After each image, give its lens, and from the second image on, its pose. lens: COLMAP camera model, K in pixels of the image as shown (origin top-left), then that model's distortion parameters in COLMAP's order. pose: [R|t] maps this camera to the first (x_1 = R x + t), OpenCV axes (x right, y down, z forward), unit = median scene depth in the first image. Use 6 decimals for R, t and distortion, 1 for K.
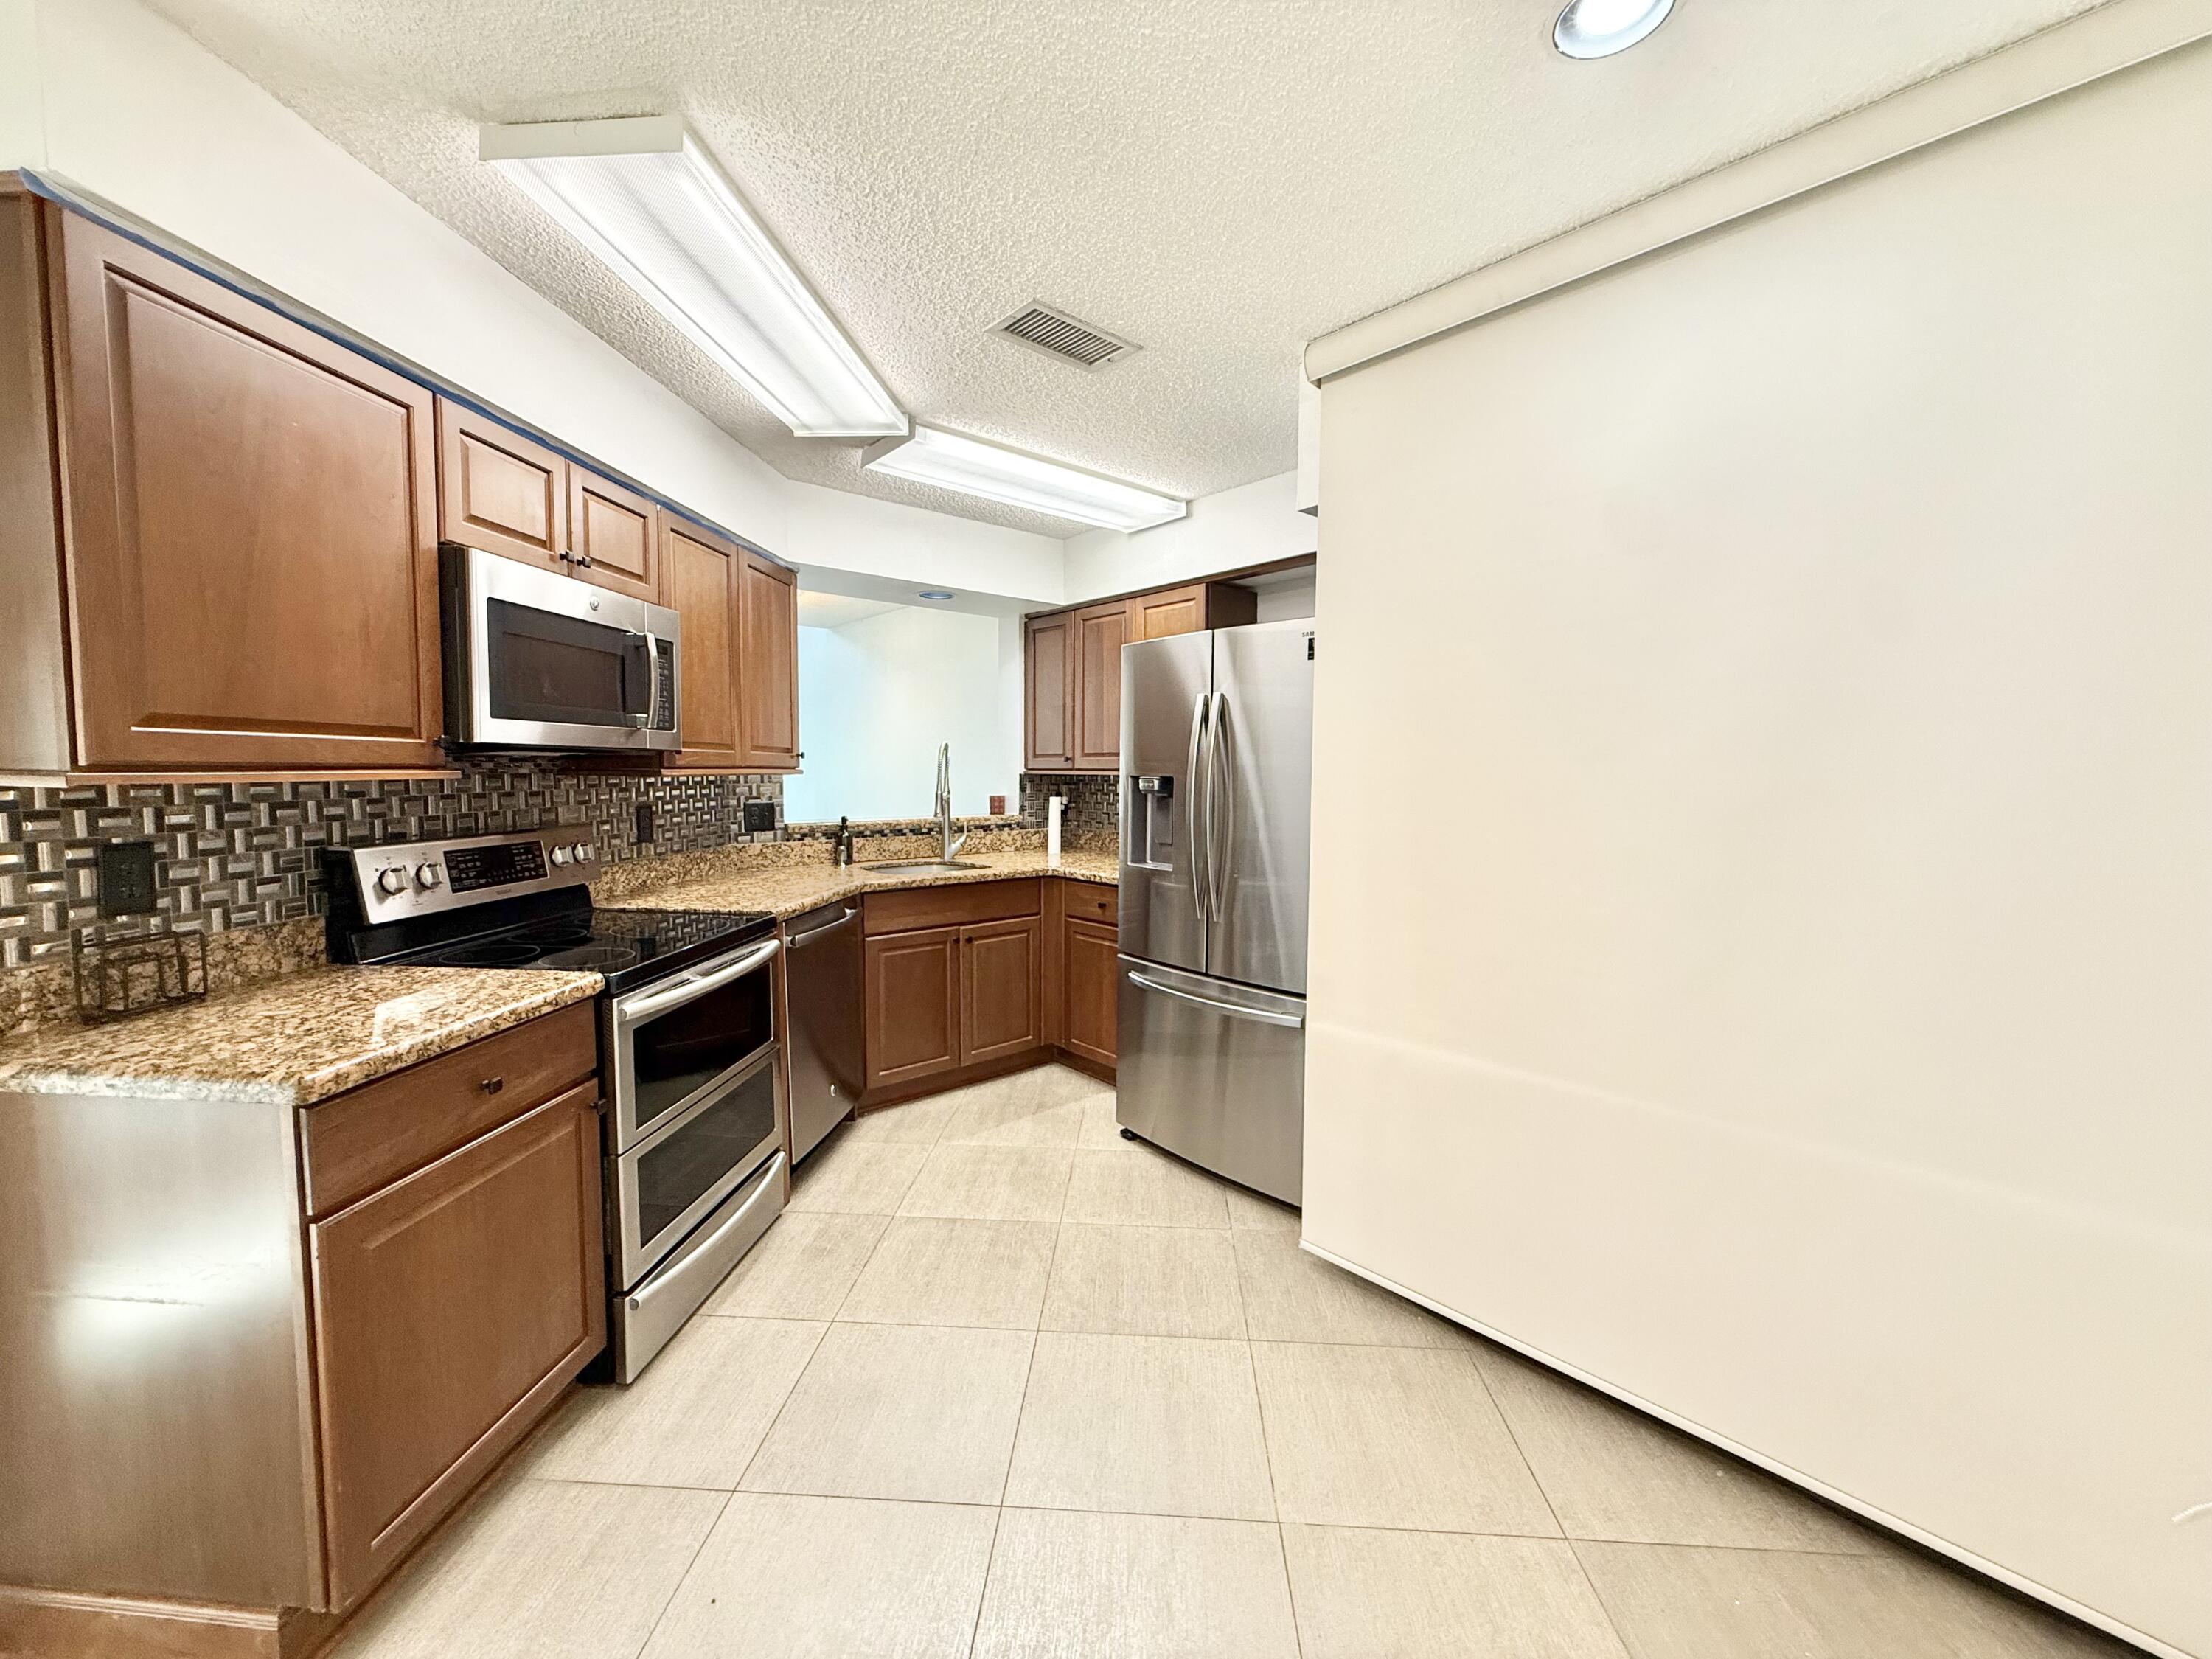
lens RADIAL K [[887.7, 0, 1109.0], [0, 887.7, 831.5], [0, 0, 1]] dist [-0.000141, 0.000006]
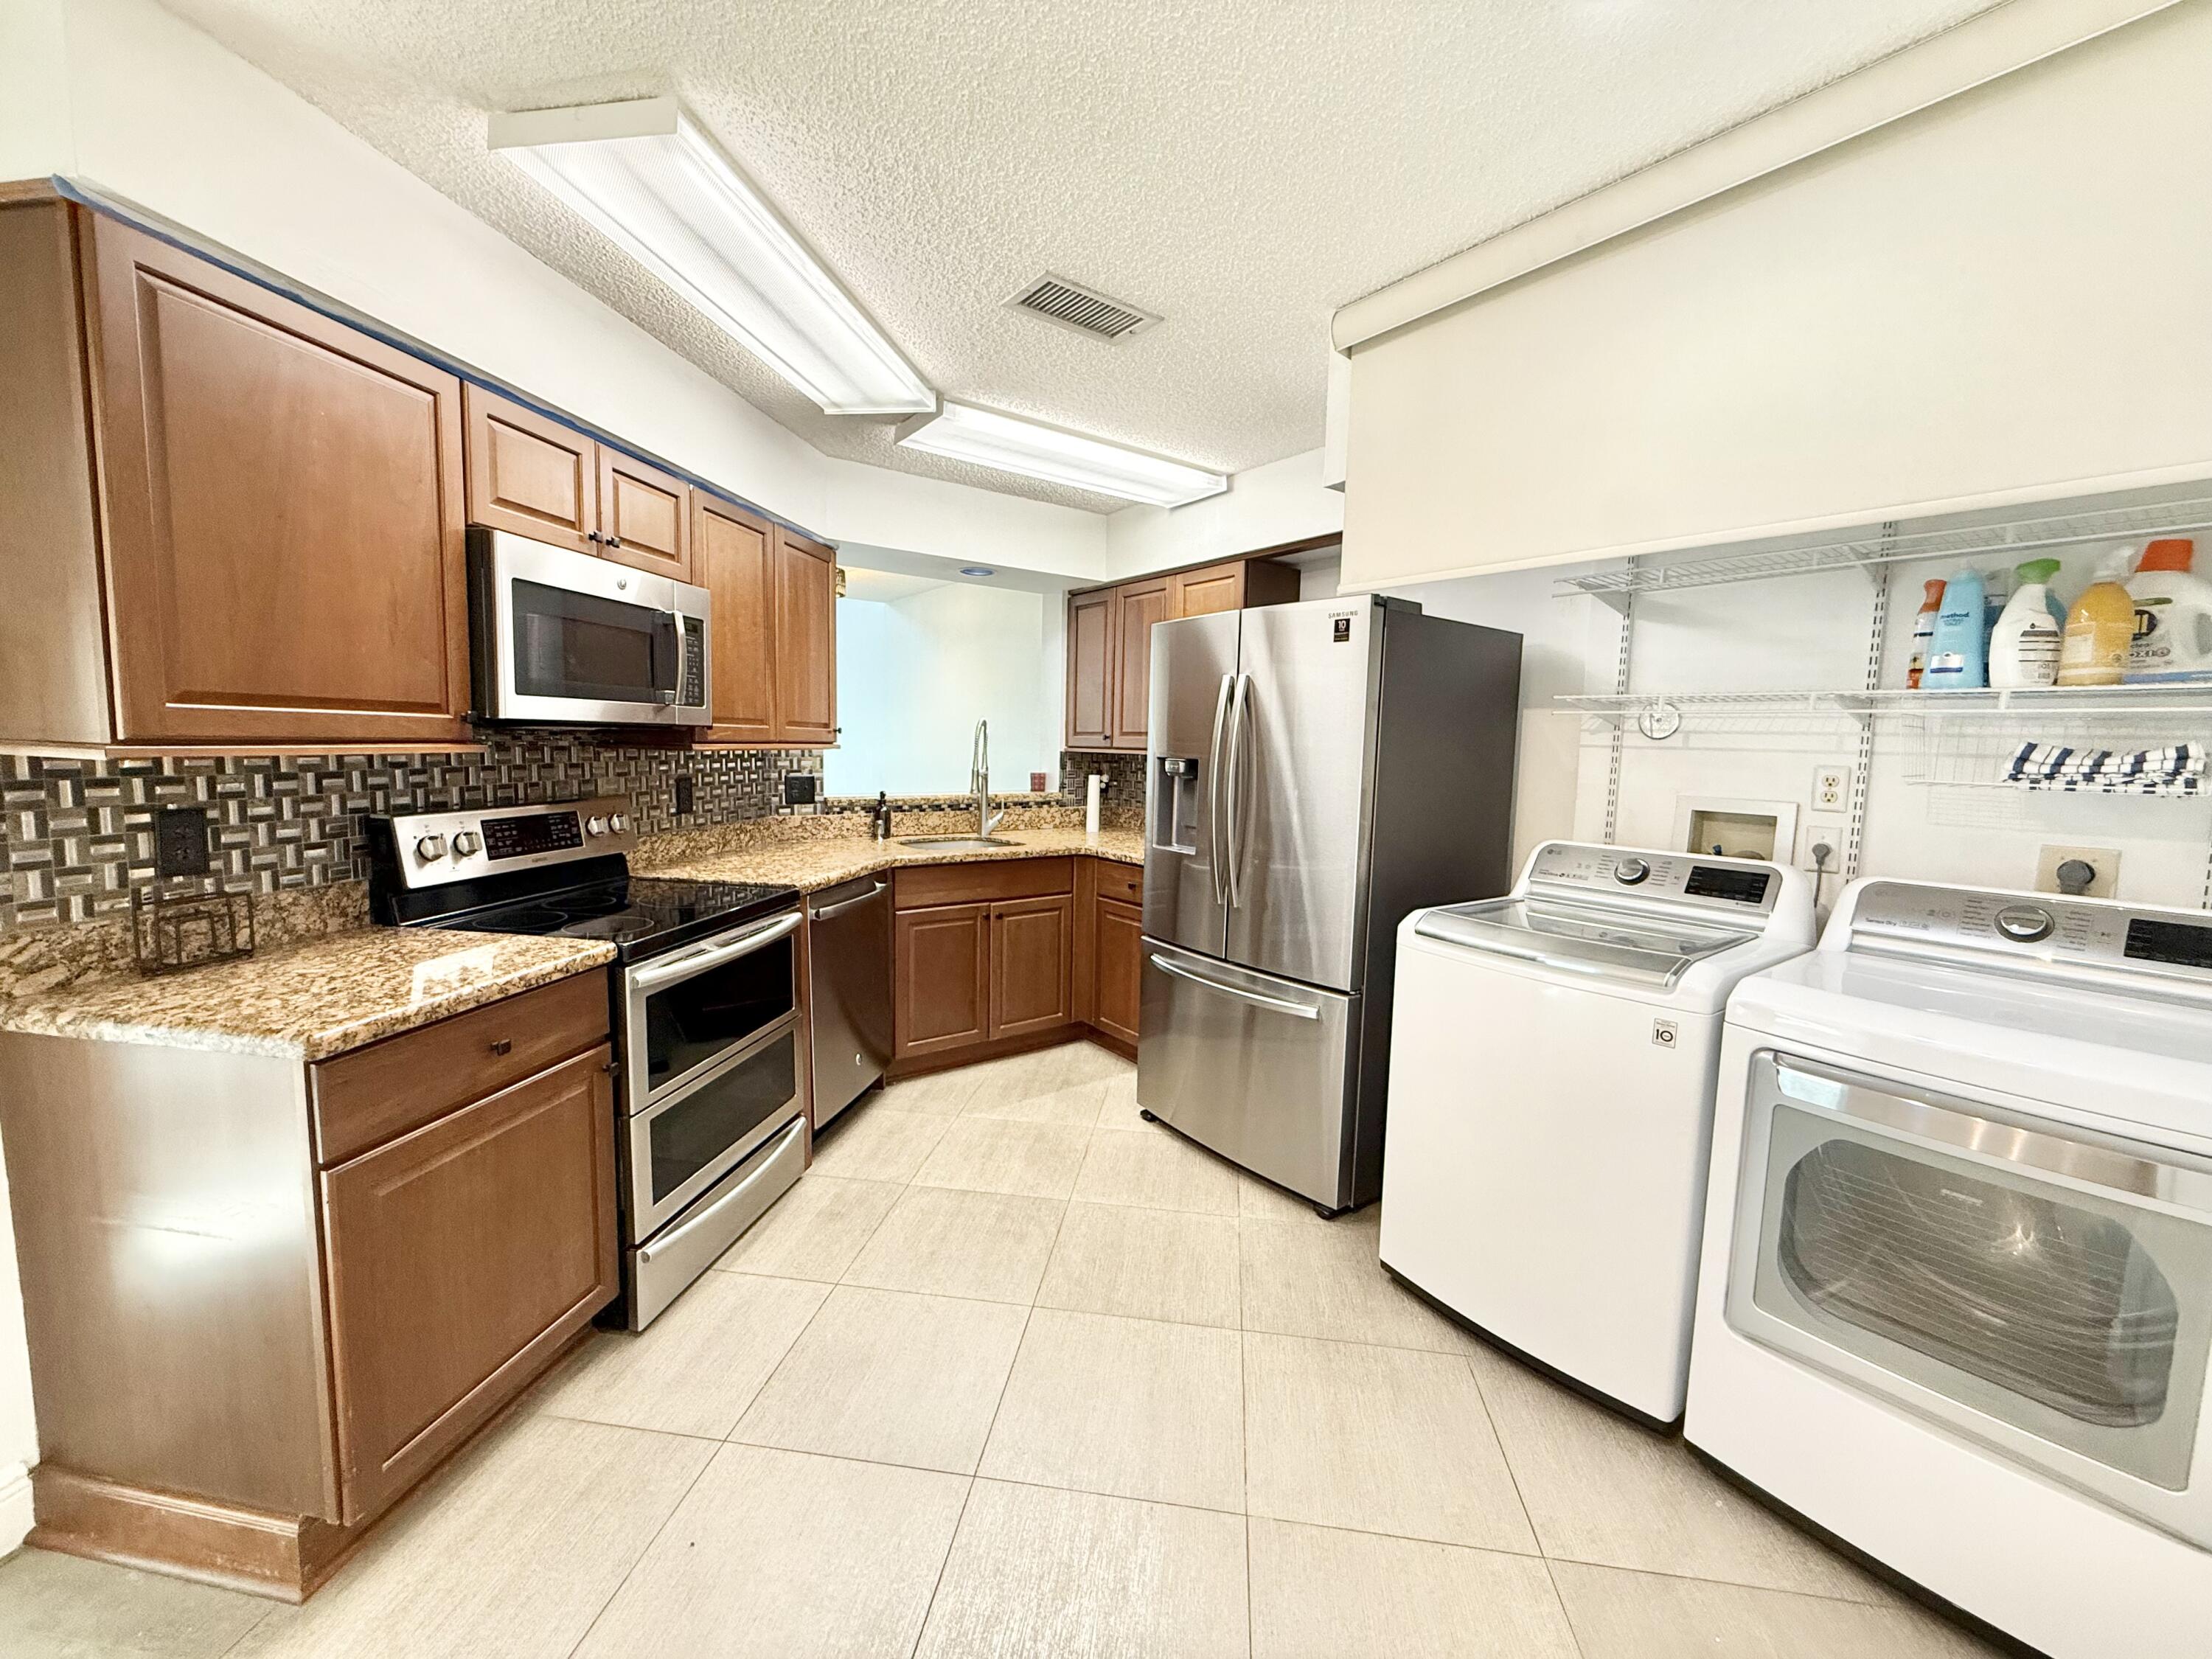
lens RADIAL K [[887.7, 0, 1102.2], [0, 887.7, 832.3], [0, 0, 1]] dist [-0.000141, 0.000006]
pose [[0.996611, 0.024550, -0.078507, 0.079321], [-0.022244, 0.999299, 0.030116, -0.013851], [0.079191, -0.028267, 0.996459, 0.012598]]
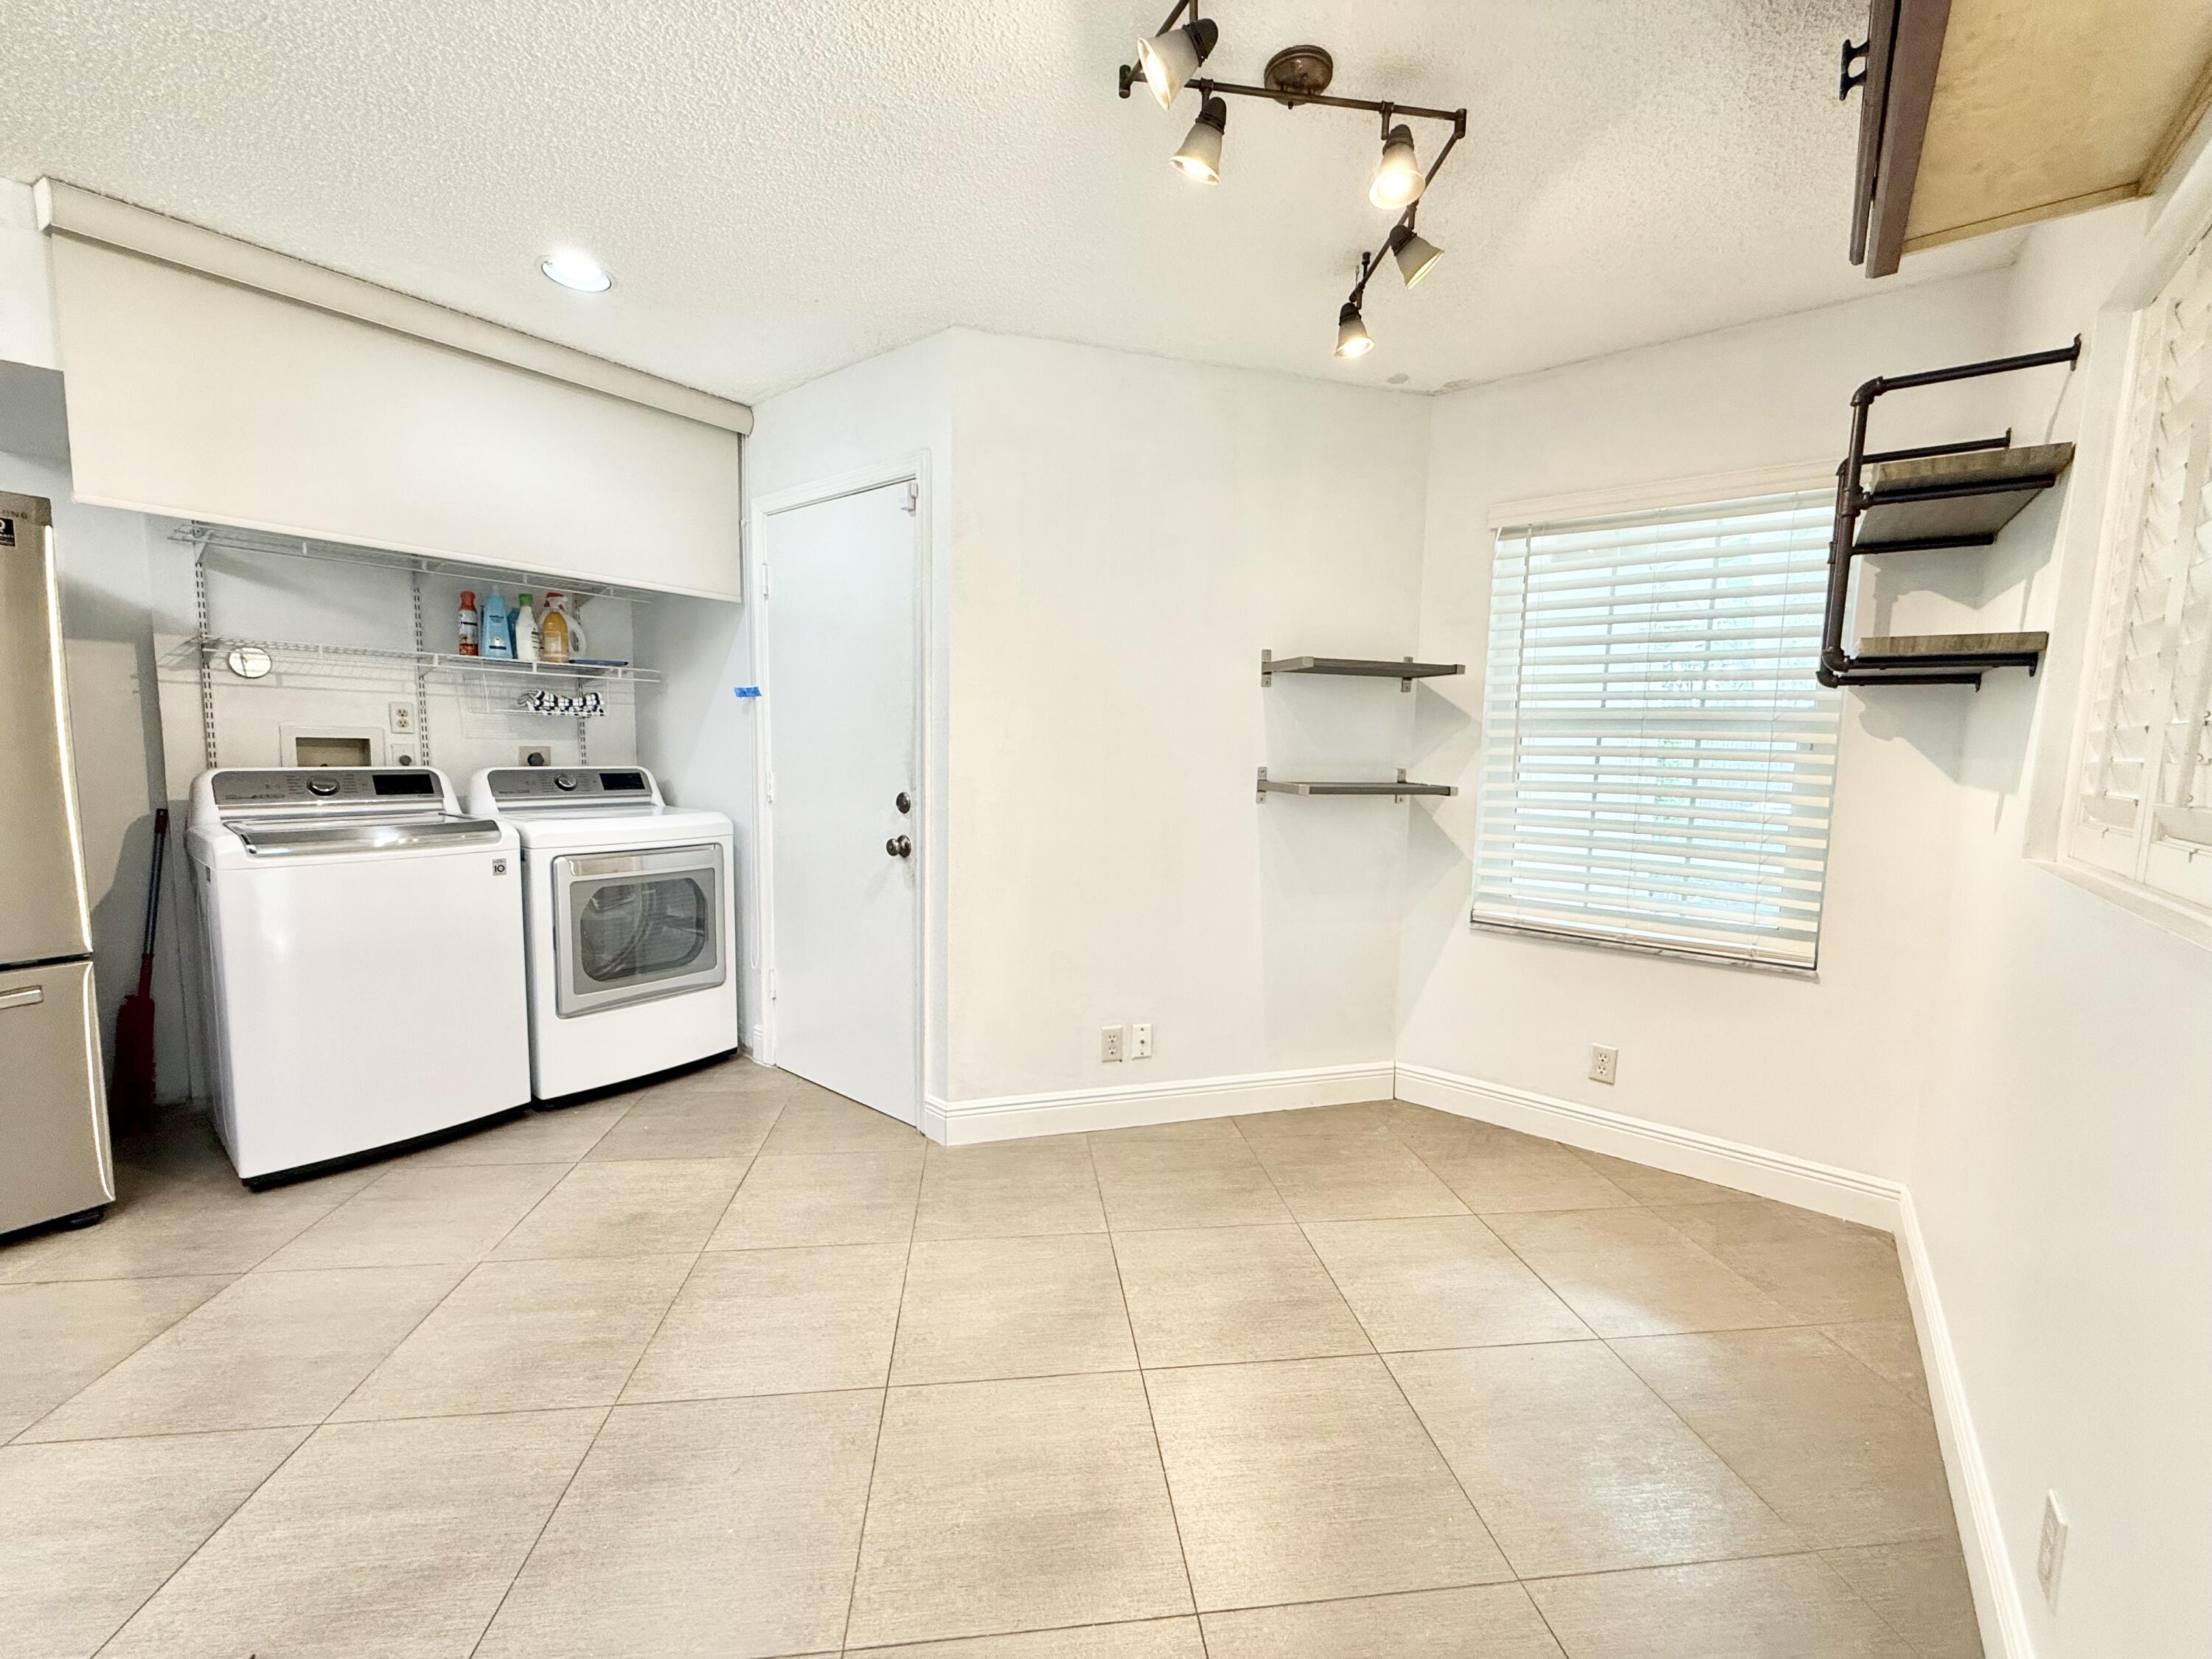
lens RADIAL K [[887.7, 0, 1106.6], [0, 887.7, 831.5], [0, 0, 1]] dist [-0.000141, 0.000006]
pose [[-0.193839, -0.108355, 0.975031, -1.057994], [0.051341, 0.991399, 0.120381, 0.025292], [-0.979689, 0.073393, -0.186609, 0.255214]]
